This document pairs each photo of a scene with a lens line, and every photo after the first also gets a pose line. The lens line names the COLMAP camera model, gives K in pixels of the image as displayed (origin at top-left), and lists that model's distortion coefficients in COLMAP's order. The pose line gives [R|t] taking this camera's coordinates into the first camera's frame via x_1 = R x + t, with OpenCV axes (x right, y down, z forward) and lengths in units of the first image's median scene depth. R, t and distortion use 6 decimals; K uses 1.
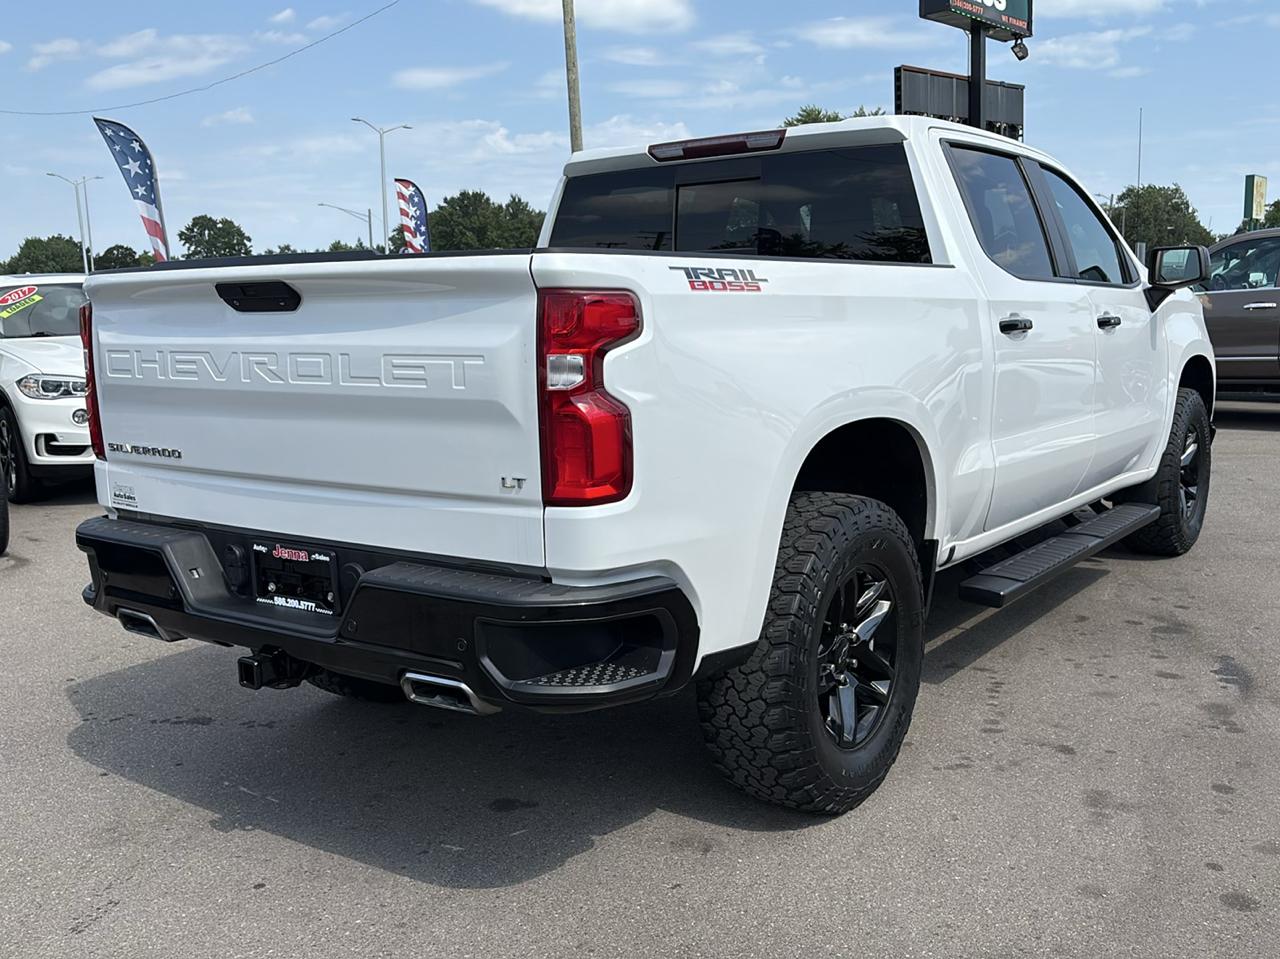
lens RADIAL K [[1238.1, 0, 640.9], [0, 1238.1, 489.2], [0, 0, 1]] dist [0.032698, 0.000000]
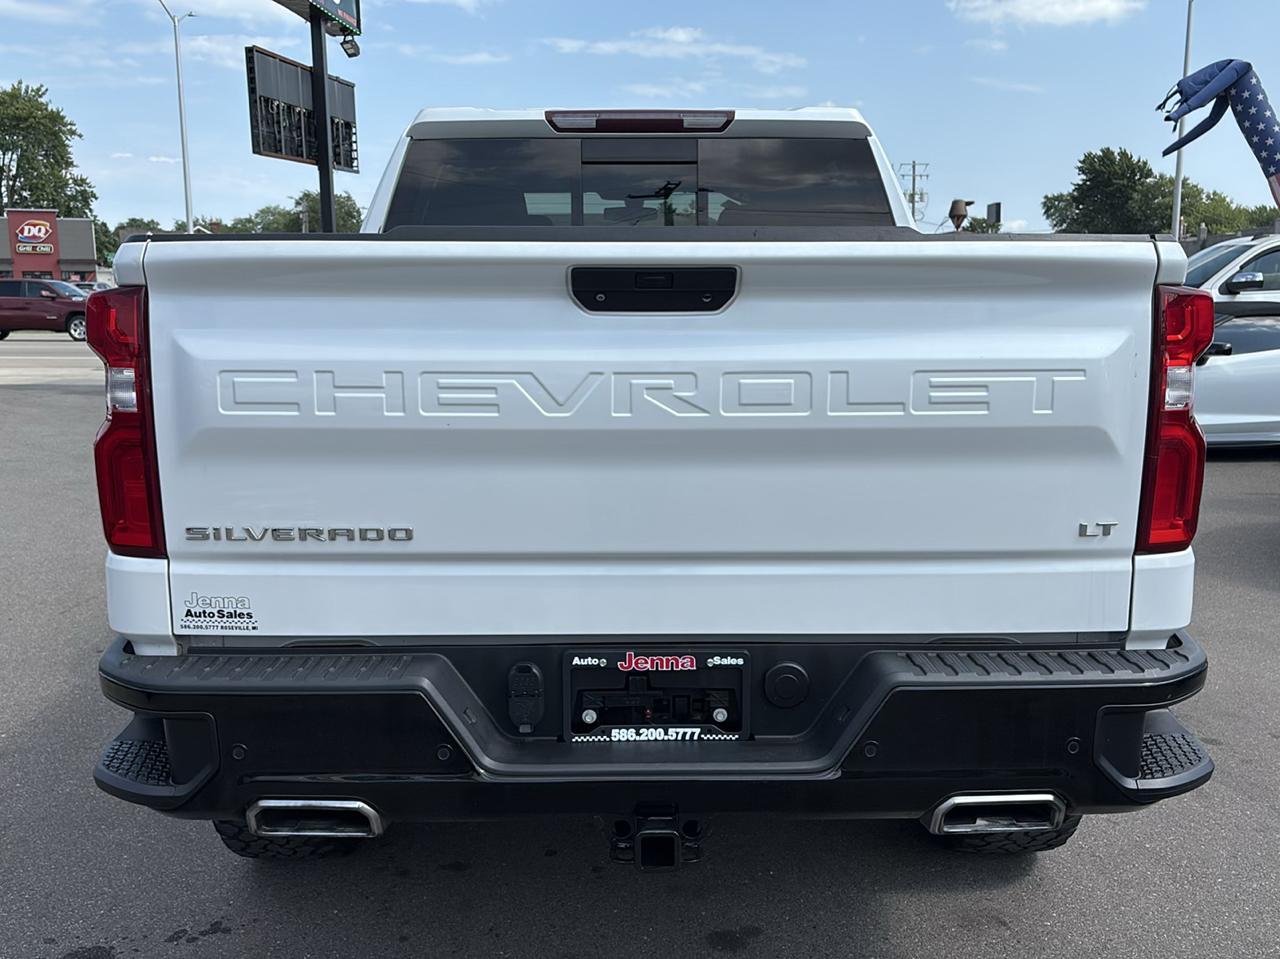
lens RADIAL K [[1238.1, 0, 640.9], [0, 1238.1, 486.1], [0, 0, 1]] dist [0.032698, 0.000000]
pose [[0.804063, -0.073035, 0.590041, -0.641762], [0.074087, 0.996999, 0.022448, -0.057564], [-0.589909, 0.025665, 0.807061, 0.420483]]
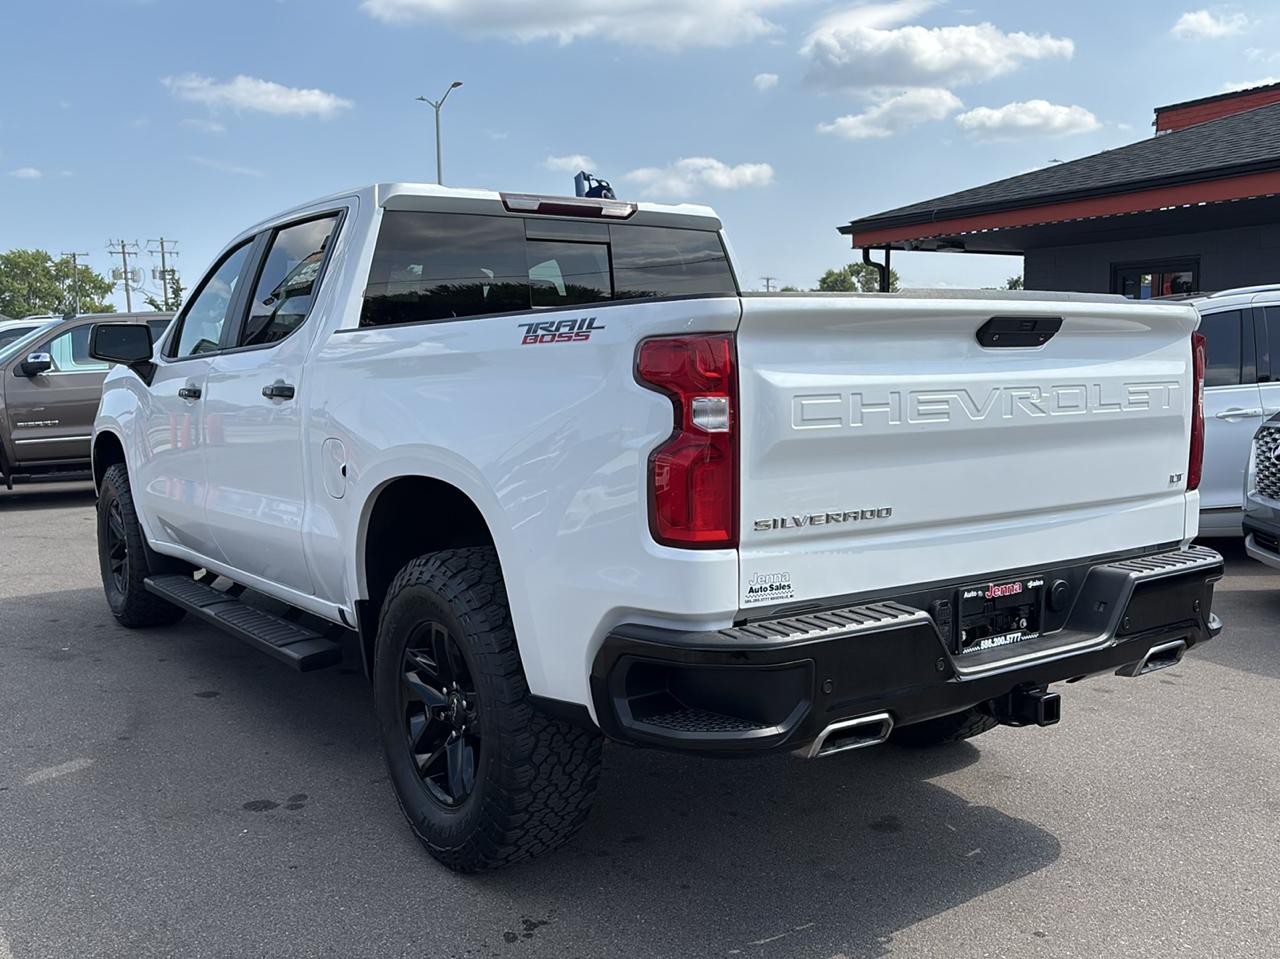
lens RADIAL K [[1238.1, 0, 642.2], [0, 1238.1, 472.9], [0, 0, 1]] dist [0.032698, 0.000000]
pose [[0.335819, -0.068710, 0.939417, -1.222601], [0.149753, 0.988545, 0.018770, -0.095780], [-0.929946, 0.134377, 0.342262, 0.856268]]
